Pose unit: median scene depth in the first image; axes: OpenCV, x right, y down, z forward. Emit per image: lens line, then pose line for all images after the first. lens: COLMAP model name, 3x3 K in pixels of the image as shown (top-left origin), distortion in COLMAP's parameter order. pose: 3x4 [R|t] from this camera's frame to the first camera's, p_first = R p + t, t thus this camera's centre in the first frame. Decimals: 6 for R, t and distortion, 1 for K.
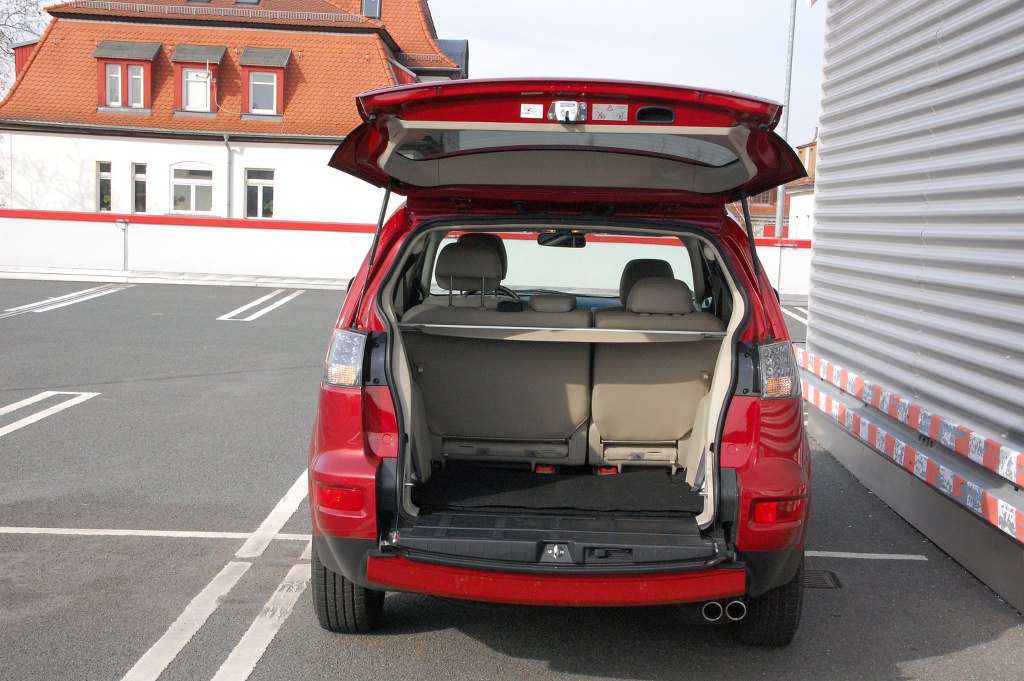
lens RADIAL K [[1531.4, 0, 512.0], [0, 1531.4, 340.5], [0, 0, 1]] dist [0.178144, 0.062272]
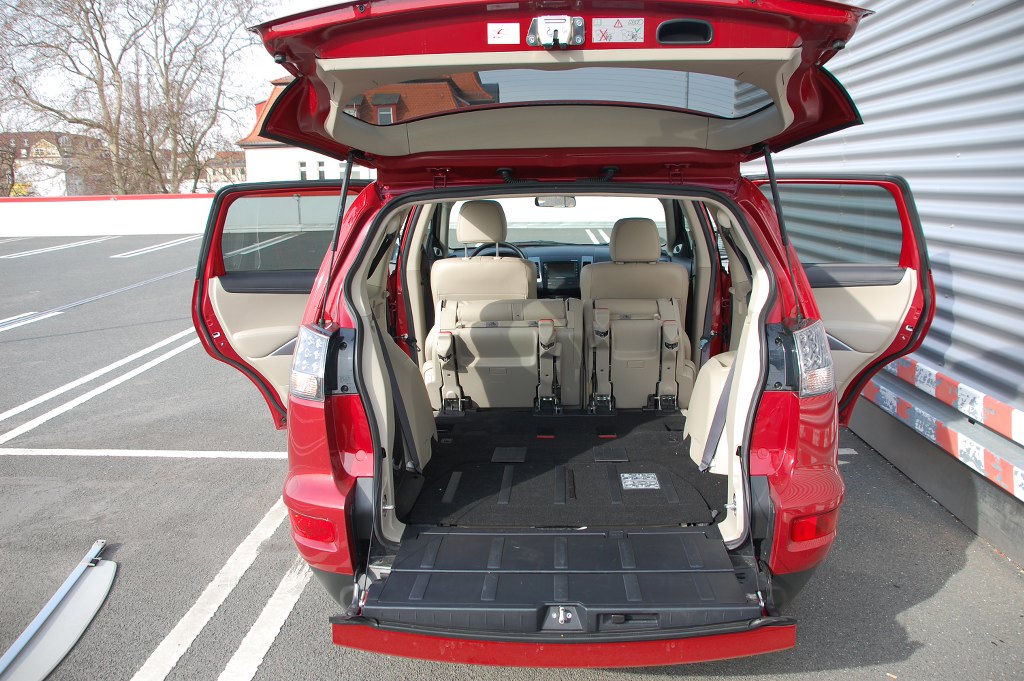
lens RADIAL K [[794.3, 0, 512.0], [0, 794.3, 340.5], [0, 0, 1]] dist [-0.171570, 0.128805]
pose [[0.998771, -0.040385, -0.028716, 0.018548], [0.043537, 0.991908, 0.119264, -0.048532], [0.023667, -0.120368, 0.992447, 0.566827]]
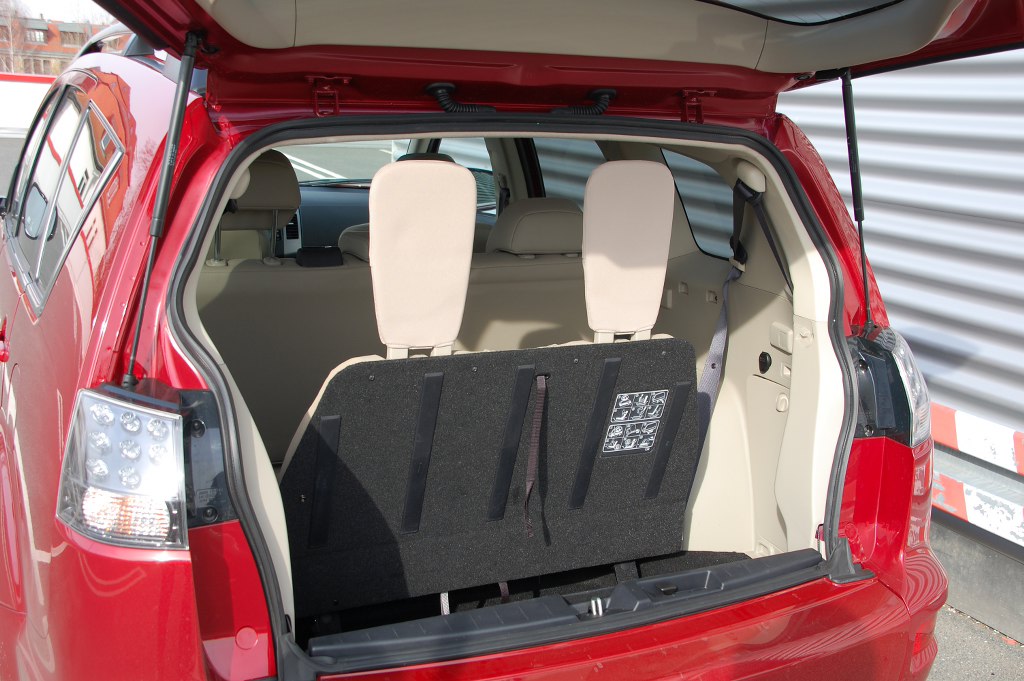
lens RADIAL K [[1071.3, 0, 512.0], [0, 1071.3, 340.5], [0, 0, 1]] dist [0.041583, 0.004750]
pose [[0.894034, -0.098384, 0.437063, -0.139427], [0.024874, 0.984985, 0.170841, -0.070378], [-0.447309, -0.141866, 0.883057, 0.700107]]
